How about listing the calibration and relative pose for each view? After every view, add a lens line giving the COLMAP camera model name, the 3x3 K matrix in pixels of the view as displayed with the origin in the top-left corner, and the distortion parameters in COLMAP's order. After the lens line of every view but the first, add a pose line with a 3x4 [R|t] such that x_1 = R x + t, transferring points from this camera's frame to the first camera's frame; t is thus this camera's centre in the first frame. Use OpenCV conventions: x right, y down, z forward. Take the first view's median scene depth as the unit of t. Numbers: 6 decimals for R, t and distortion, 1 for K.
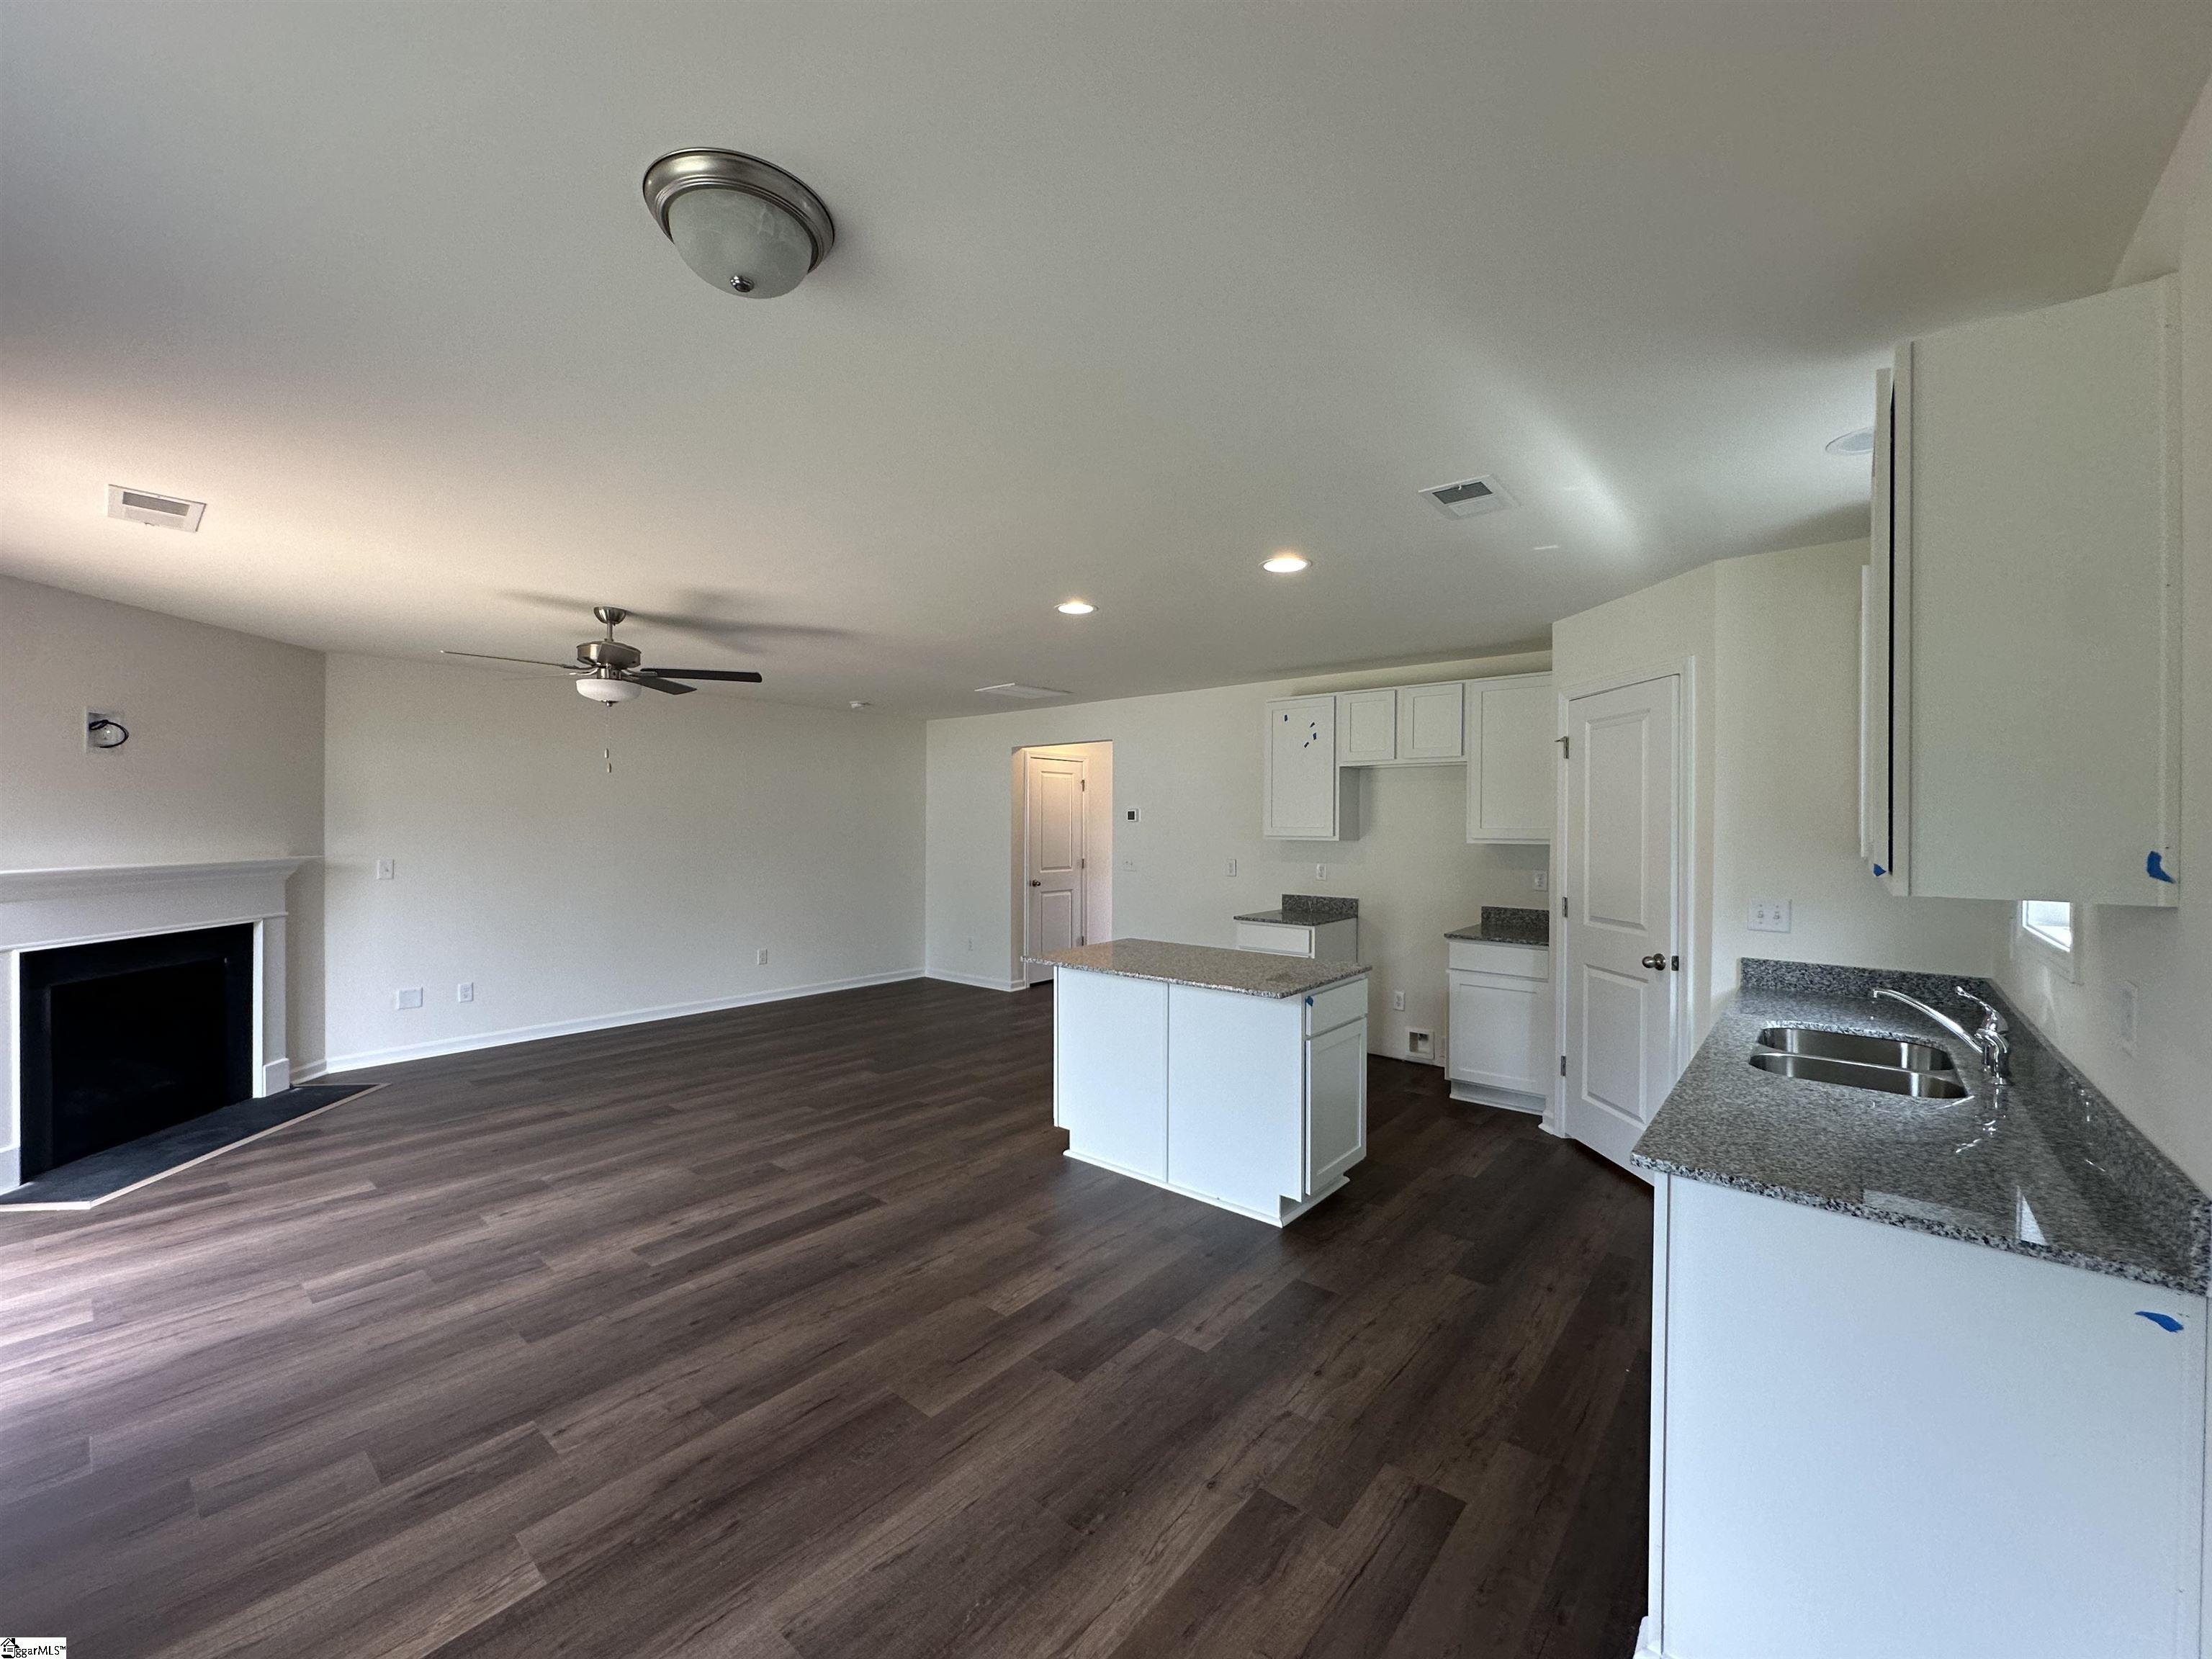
lens RADIAL K [[880.9, 0, 1109.4], [0, 880.9, 828.0], [0, 0, 1]] dist [-0.006604, 0.001682]
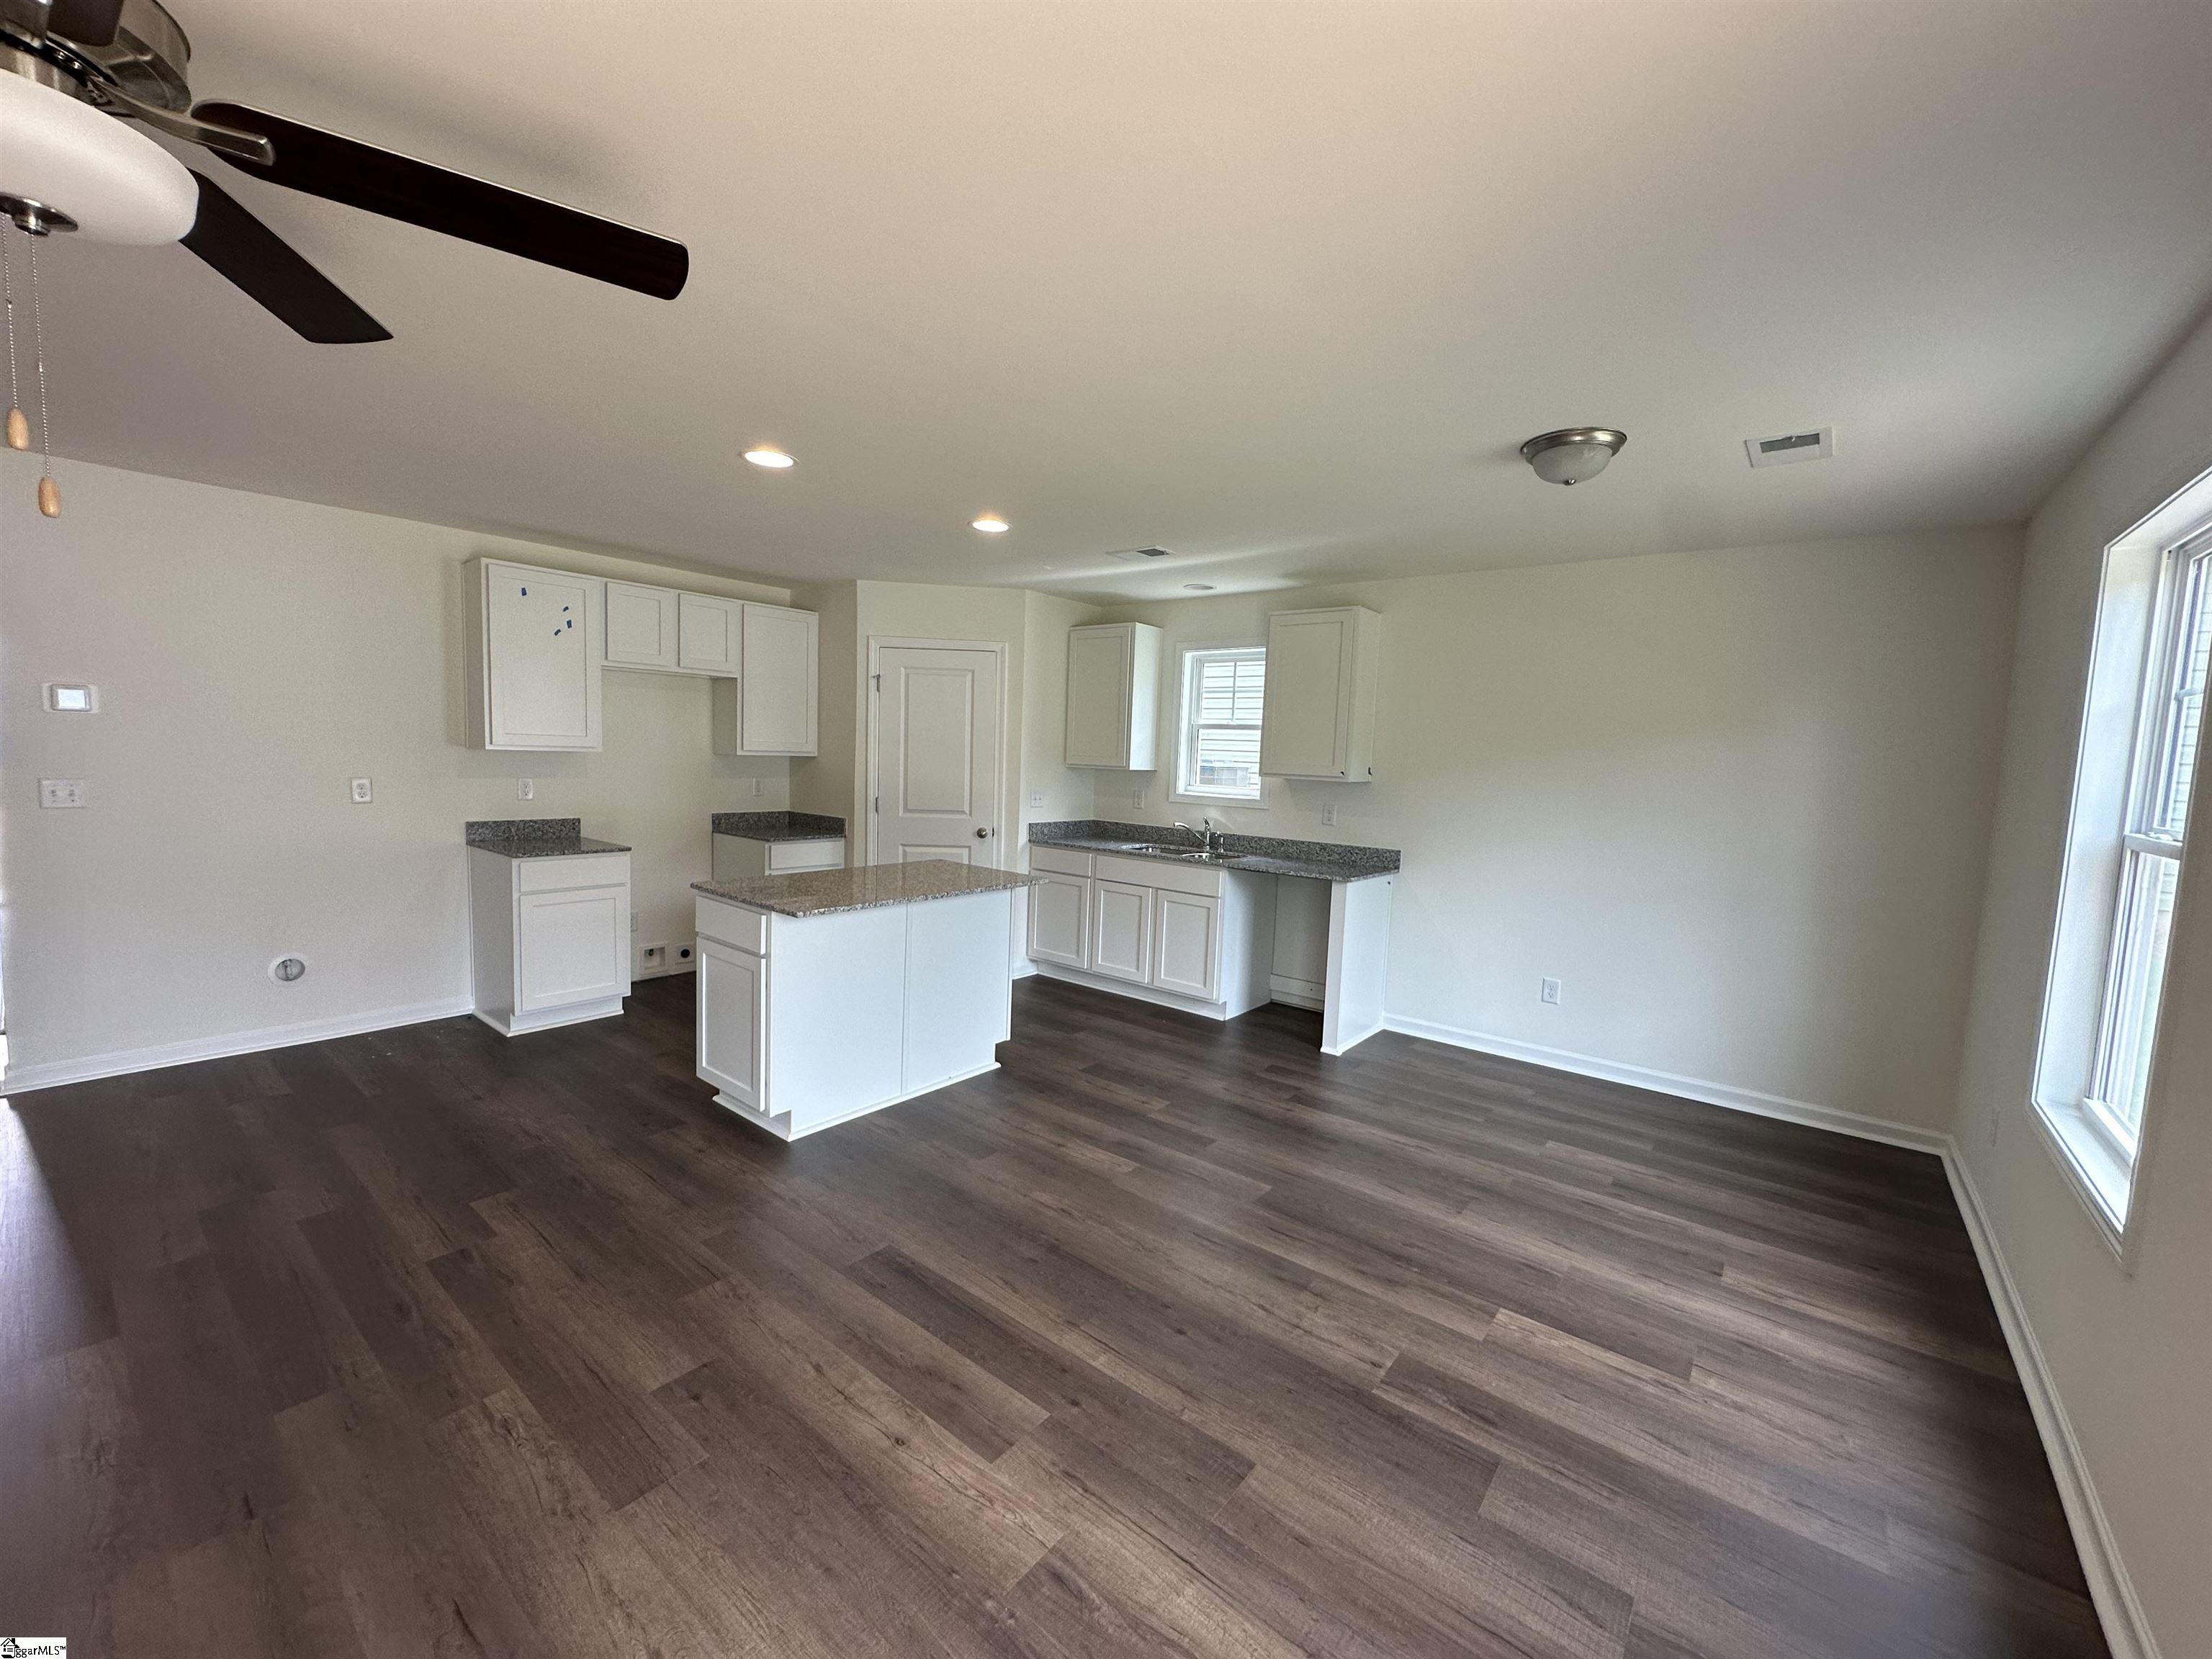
lens RADIAL K [[880.9, 0, 1096.0], [0, 880.9, 832.1], [0, 0, 1]] dist [-0.006604, 0.001682]
pose [[-0.013007, -0.096999, 0.995199, -1.176965], [-0.030074, 0.994871, 0.096574, -0.009900], [-0.999463, -0.028673, -0.015857, 1.014697]]
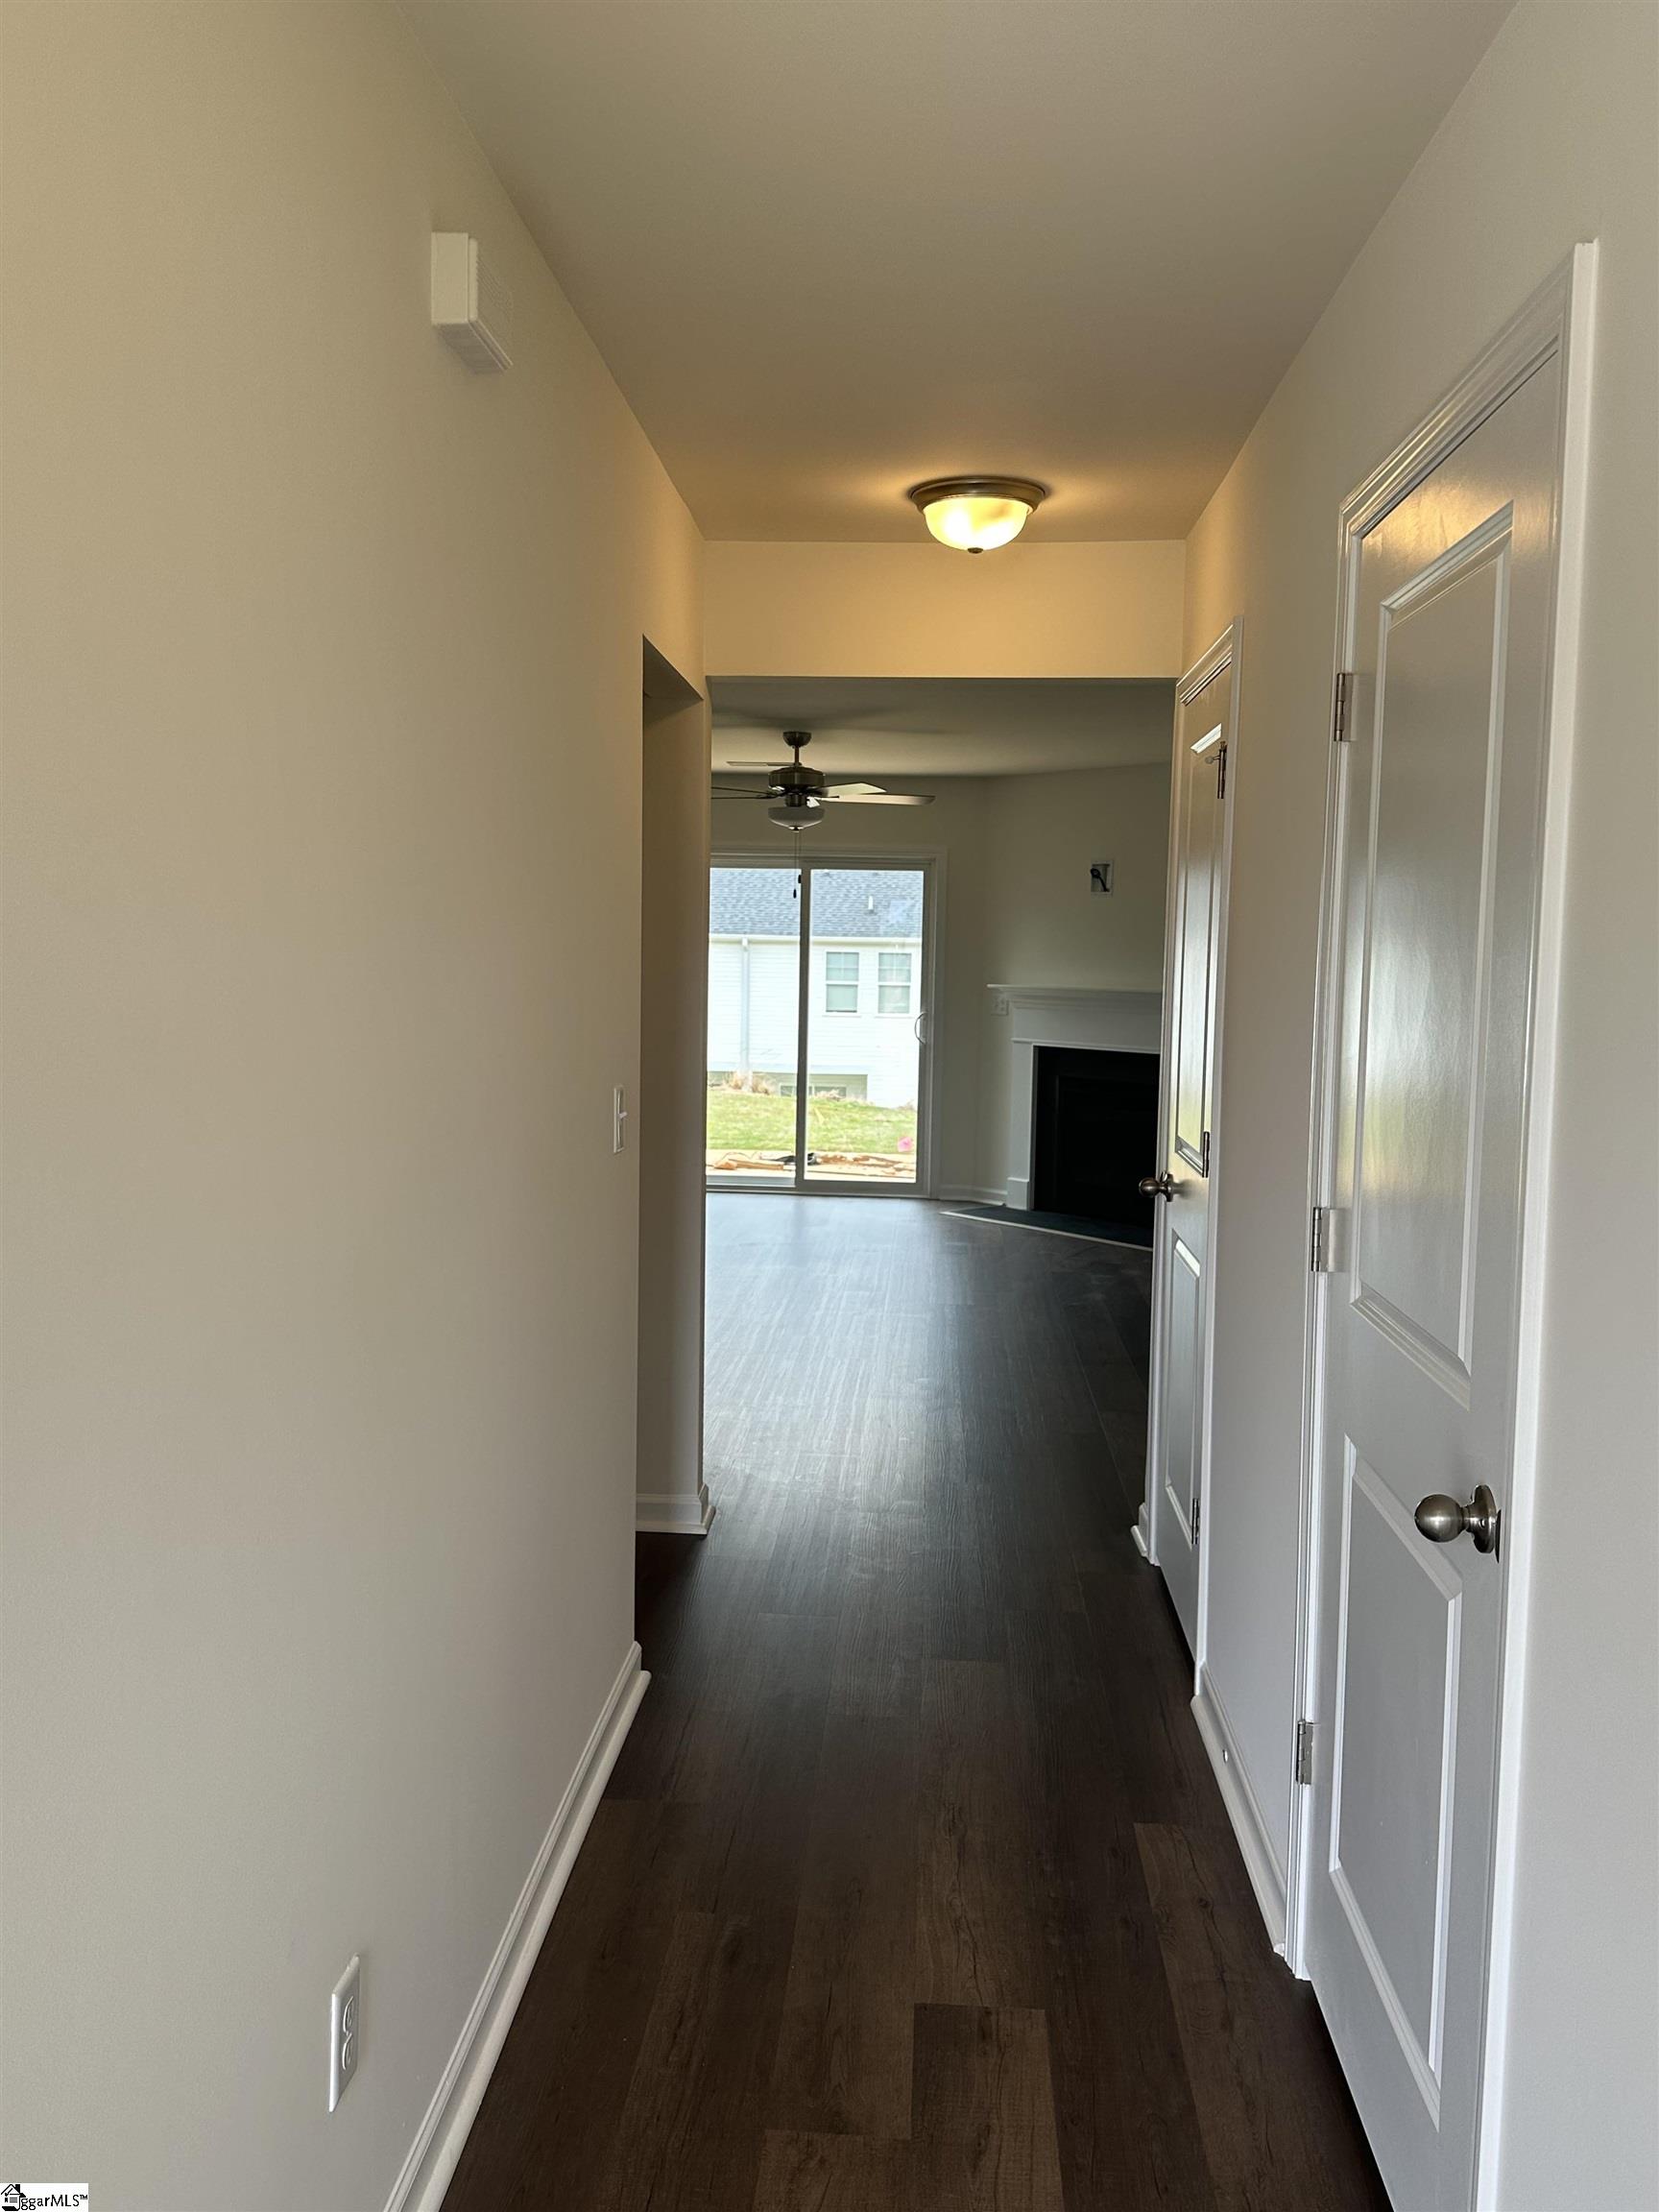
lens RADIAL K [[1799.6, 0, 811.5], [0, 1799.6, 1102.7], [0, 0, 1]] dist [0.089900, -0.096564]
pose [[-0.813328, 0.035561, -0.580718, 0.892112], [-0.022275, 0.995495, 0.092159, -0.029212], [0.581379, 0.087891, -0.808872, 3.869693]]
